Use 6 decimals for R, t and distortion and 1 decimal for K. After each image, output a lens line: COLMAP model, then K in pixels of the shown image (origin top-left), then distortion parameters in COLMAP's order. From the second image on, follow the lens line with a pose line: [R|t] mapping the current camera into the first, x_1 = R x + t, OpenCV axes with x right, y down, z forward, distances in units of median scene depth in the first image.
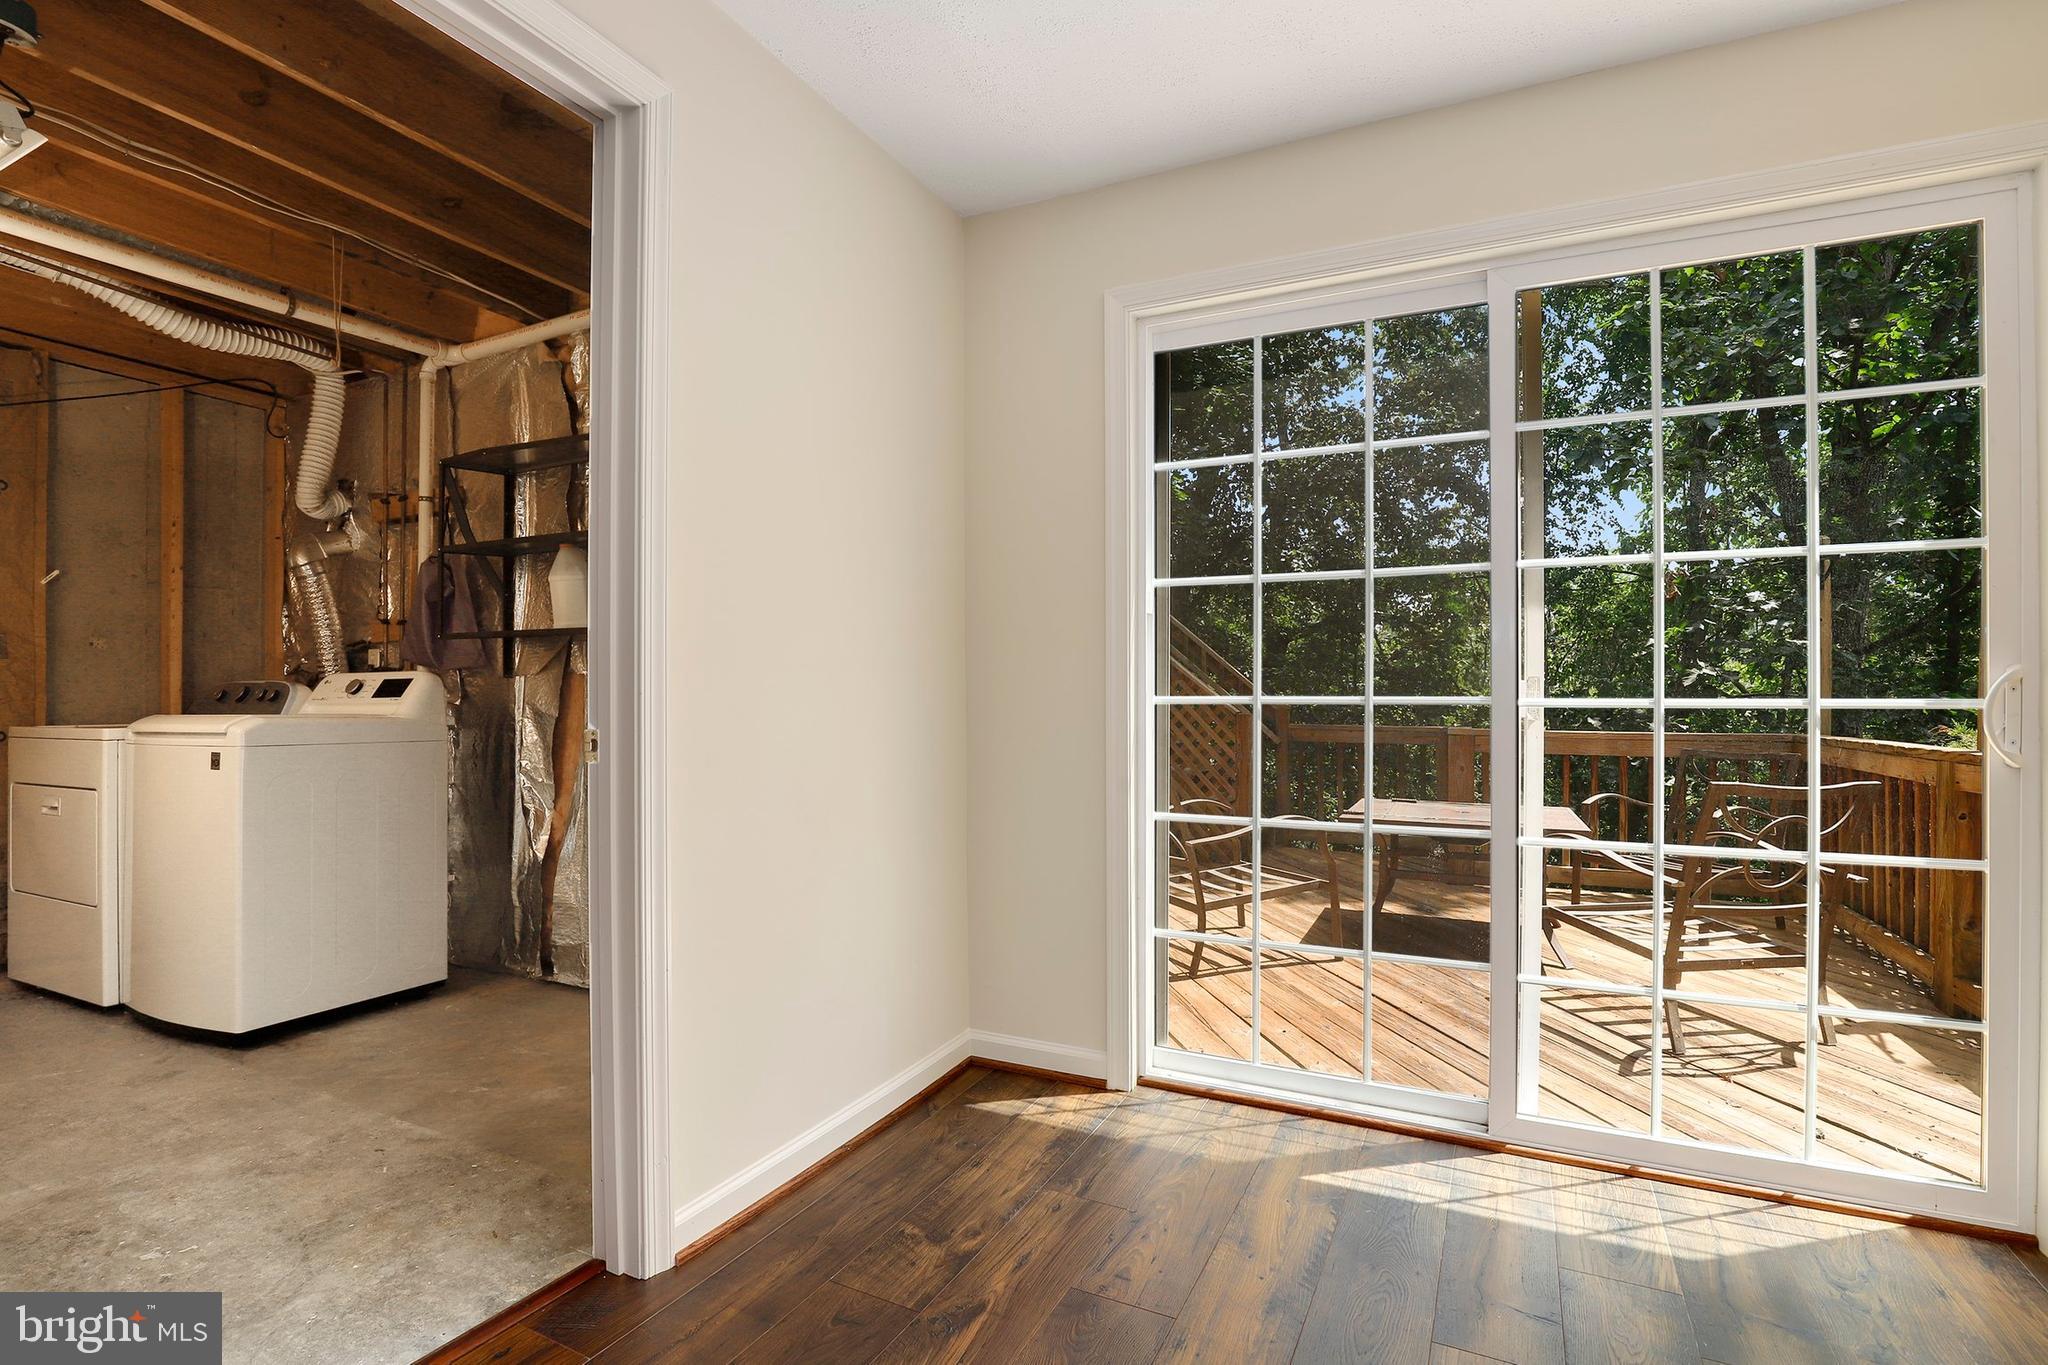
lens RADIAL K [[943.8, 0, 1031.3], [0, 943.8, 693.0], [0, 0, 1]] dist [-0.044193, 0.010592]
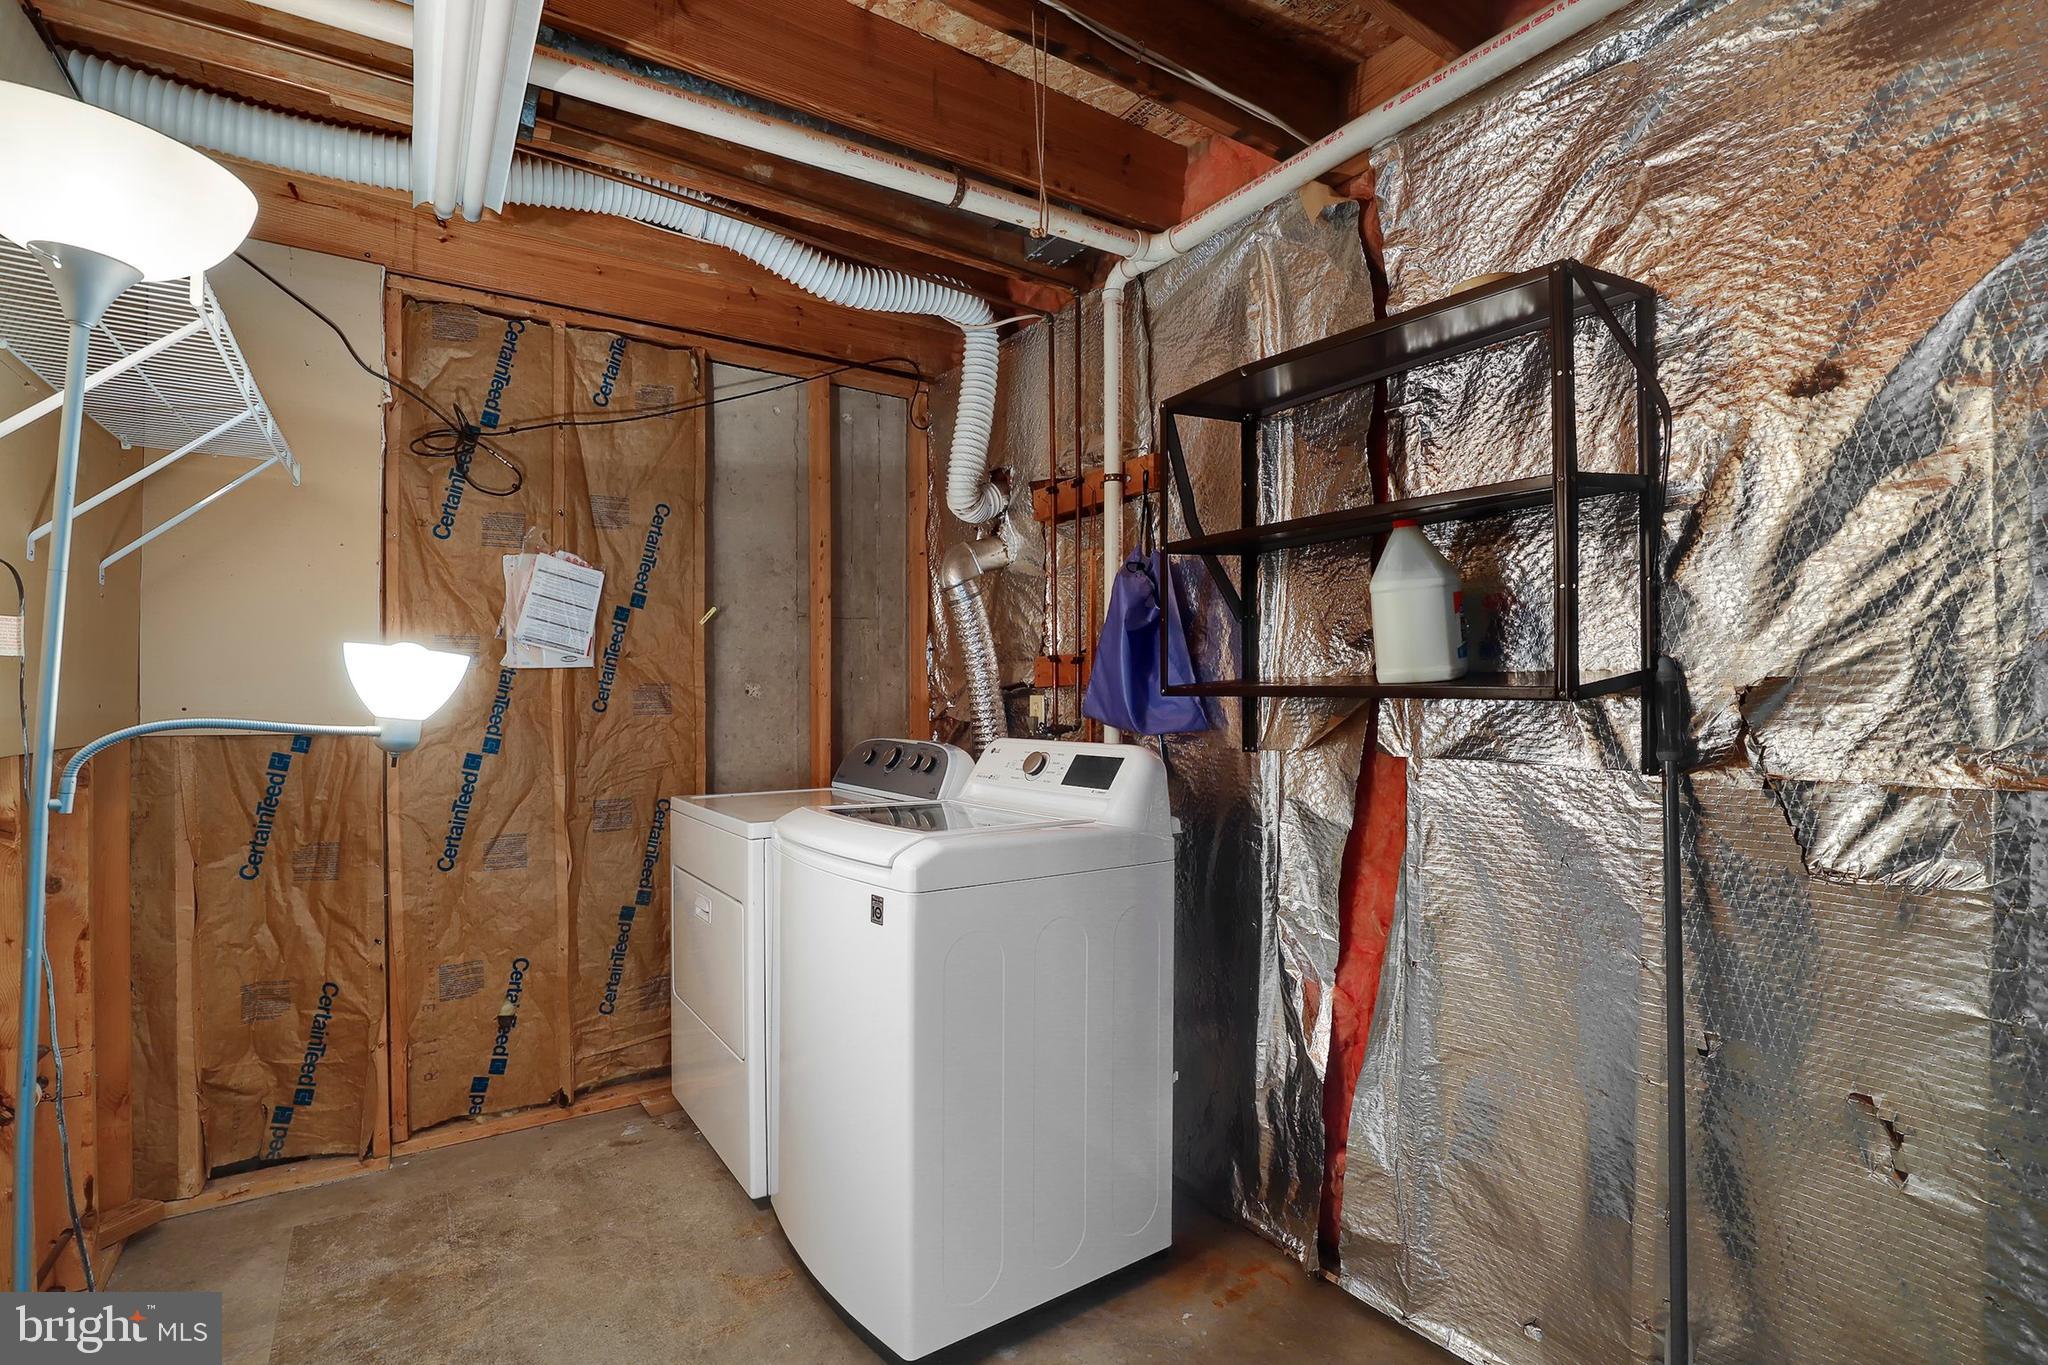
lens RADIAL K [[953.9, 0, 1034.2], [0, 953.9, 695.9], [0, 0, 1]] dist [-0.026601, 0.001428]
pose [[0.861087, 0.001473, -0.508456, -0.359252], [0.002049, 0.999978, 0.006367, -0.056536], [0.508454, -0.006524, 0.861065, 0.381696]]
